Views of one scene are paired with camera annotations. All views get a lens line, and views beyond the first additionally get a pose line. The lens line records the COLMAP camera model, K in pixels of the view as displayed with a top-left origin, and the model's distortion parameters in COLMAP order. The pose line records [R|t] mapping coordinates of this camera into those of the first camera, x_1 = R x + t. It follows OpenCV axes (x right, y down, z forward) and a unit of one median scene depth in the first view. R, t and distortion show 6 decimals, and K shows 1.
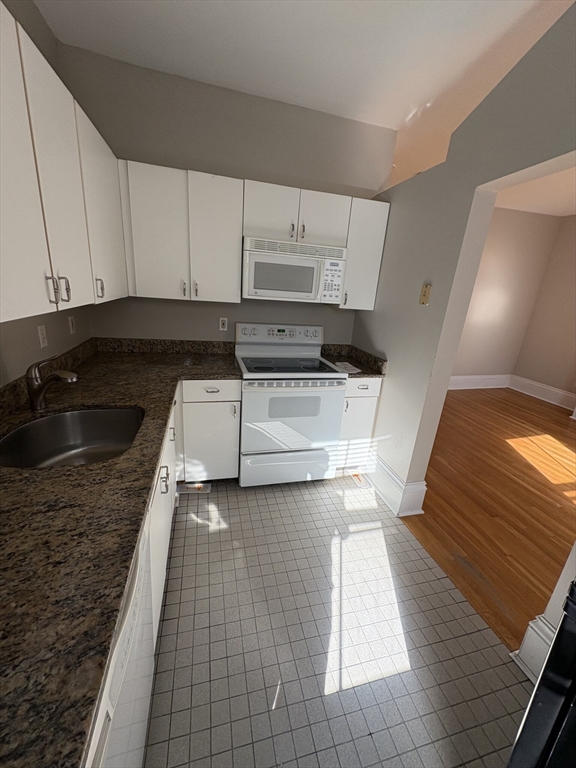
lens RADIAL K [[307.3, 0, 288.1], [0, 307.3, 379.9], [0, 0, 1]] dist [0.001891, -0.000051]
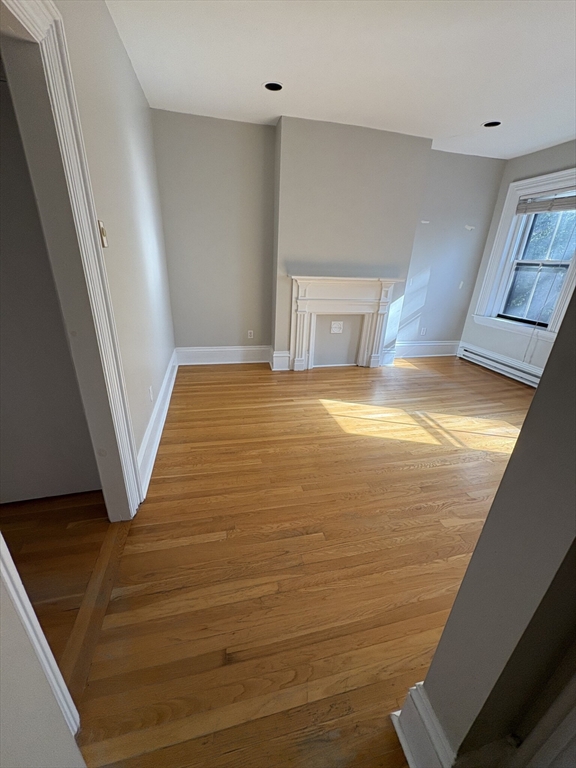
lens RADIAL K [[307.3, 0, 286.8], [0, 307.3, 383.5], [0, 0, 1]] dist [0.001891, -0.000051]
pose [[0.027568, -0.450632, 0.892284, 0.050889], [0.259236, 0.865307, 0.428998, -0.342093], [-0.965420, 0.219486, 0.140675, 1.155145]]
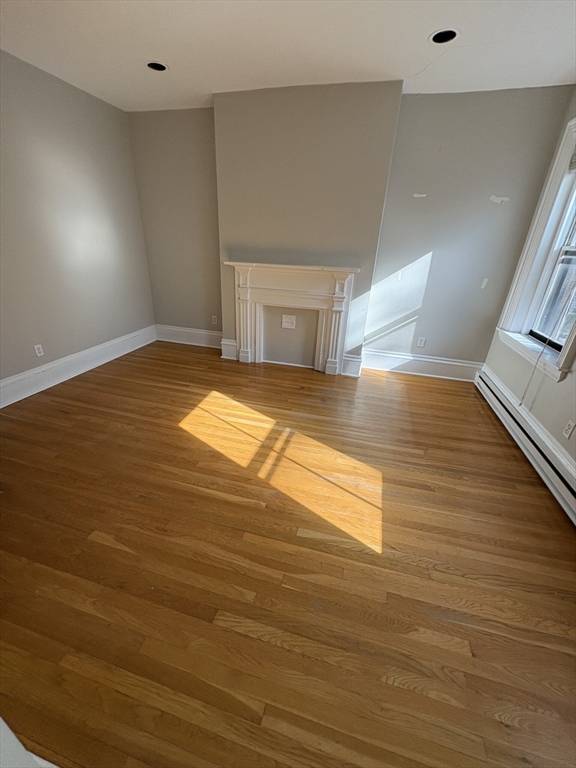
lens RADIAL K [[307.3, 0, 286.9], [0, 307.3, 383.8], [0, 0, 1]] dist [0.001891, -0.000051]
pose [[0.505548, -0.405621, 0.761507, 0.351374], [0.252470, 0.913516, 0.318980, -0.082015], [-0.825033, 0.030998, 0.564233, 0.400773]]
